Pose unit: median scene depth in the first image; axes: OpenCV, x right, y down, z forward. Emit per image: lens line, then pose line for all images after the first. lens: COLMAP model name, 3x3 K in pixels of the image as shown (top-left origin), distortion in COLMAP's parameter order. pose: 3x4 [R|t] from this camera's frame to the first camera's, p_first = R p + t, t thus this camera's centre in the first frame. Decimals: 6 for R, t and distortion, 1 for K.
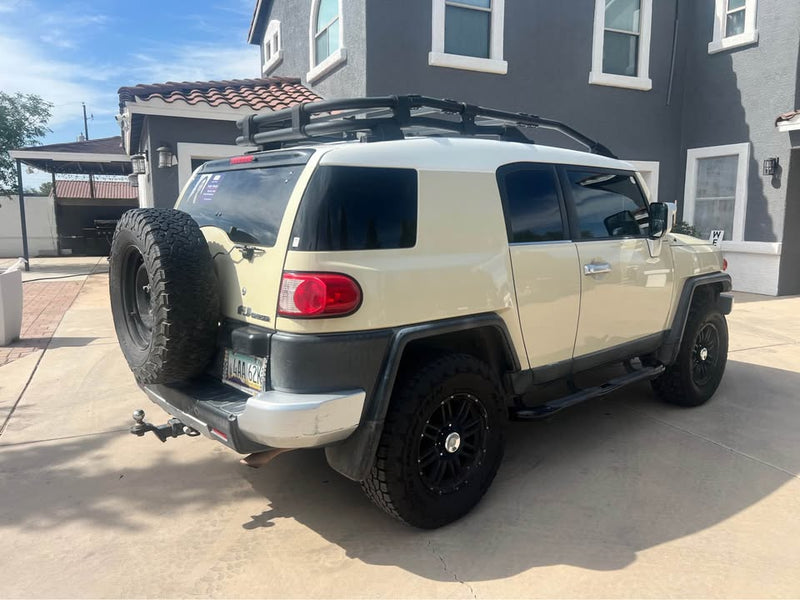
lens RADIAL K [[593.5, 0, 397.4], [0, 593.5, 306.1], [0, 0, 1]] dist [0.008694, -0.007606]
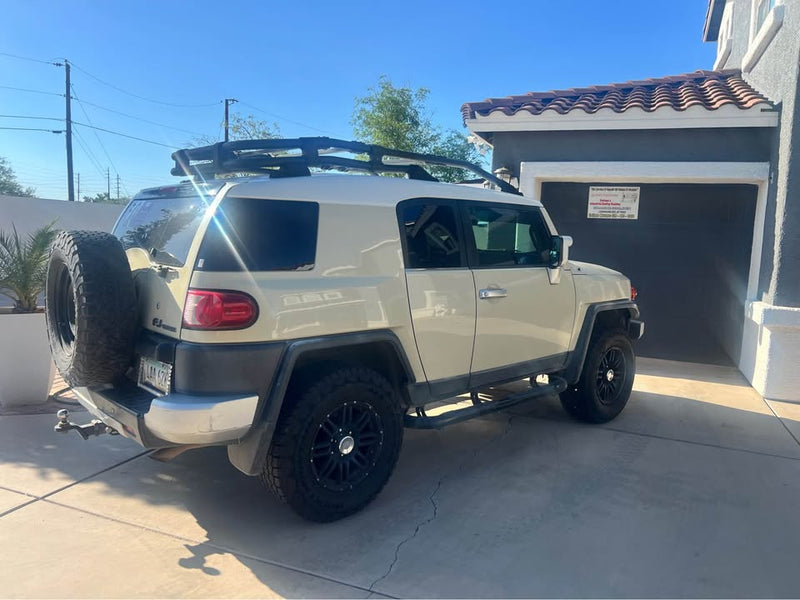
lens RADIAL K [[601.7, 0, 400.0], [0, 601.7, 300.0], [0, 0, 1]] dist [0.014556, -0.008909]
pose [[0.999632, 0.023720, 0.013131, 0.168874], [-0.023075, 0.998614, -0.047295, 0.008009], [-0.014235, 0.046975, 0.998795, -0.142706]]
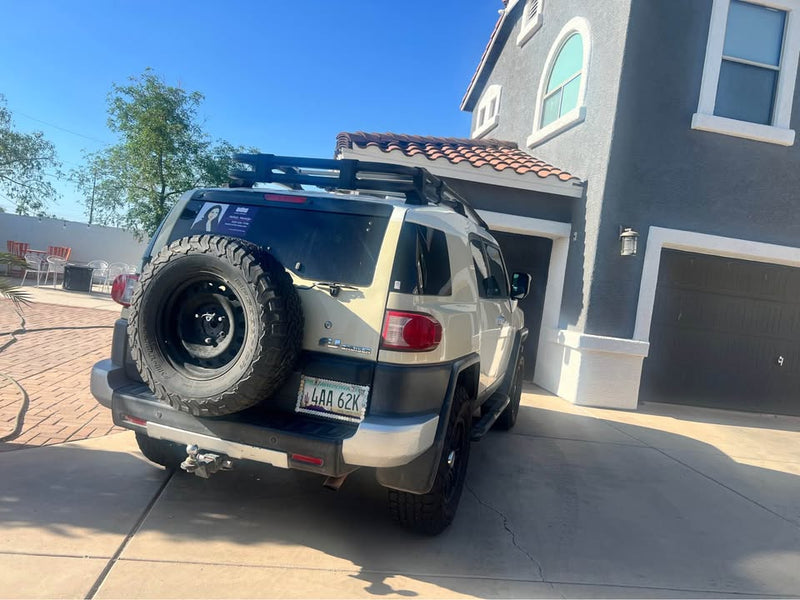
lens RADIAL K [[601.7, 0, 400.0], [0, 601.7, 300.0], [0, 0, 1]] dist [0.014556, -0.008909]
pose [[0.858561, 0.074957, 0.507202, -0.633898], [-0.033228, 0.995310, -0.090846, 0.023051], [-0.511633, 0.061144, 0.857026, -0.006454]]
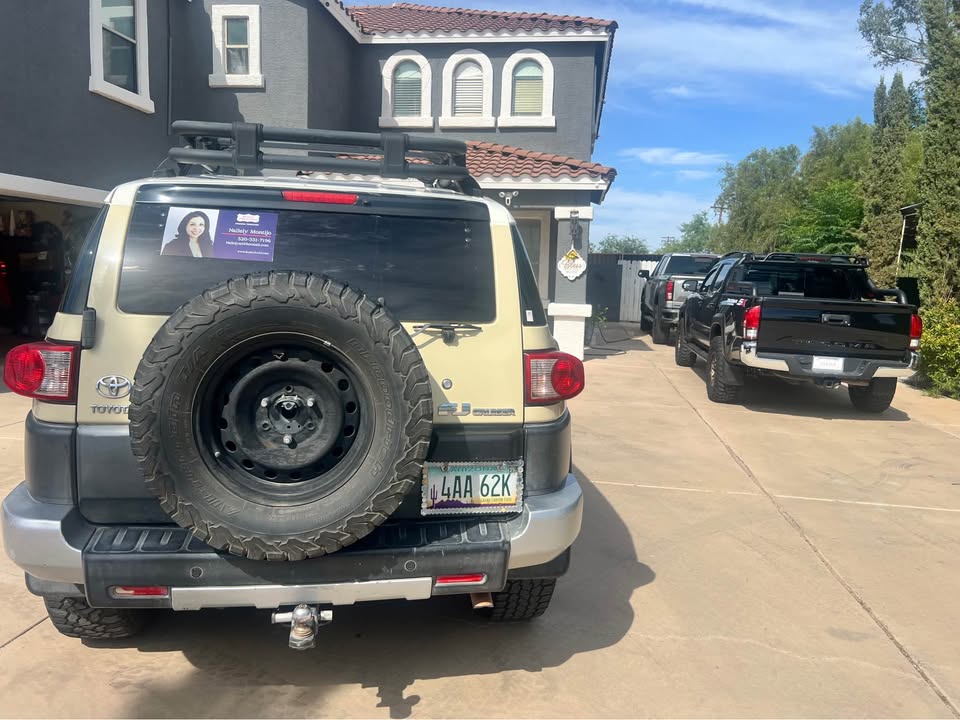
lens RADIAL K [[722.0, 0, 480.0], [0, 722.0, 360.0], [0, 0, 1]] dist [0.014556, -0.008909]
pose [[0.535241, -0.088286, 0.840073, -0.897872], [0.101407, 0.994046, 0.039857, -0.077965], [-0.838590, 0.063856, 0.541007, 0.423564]]
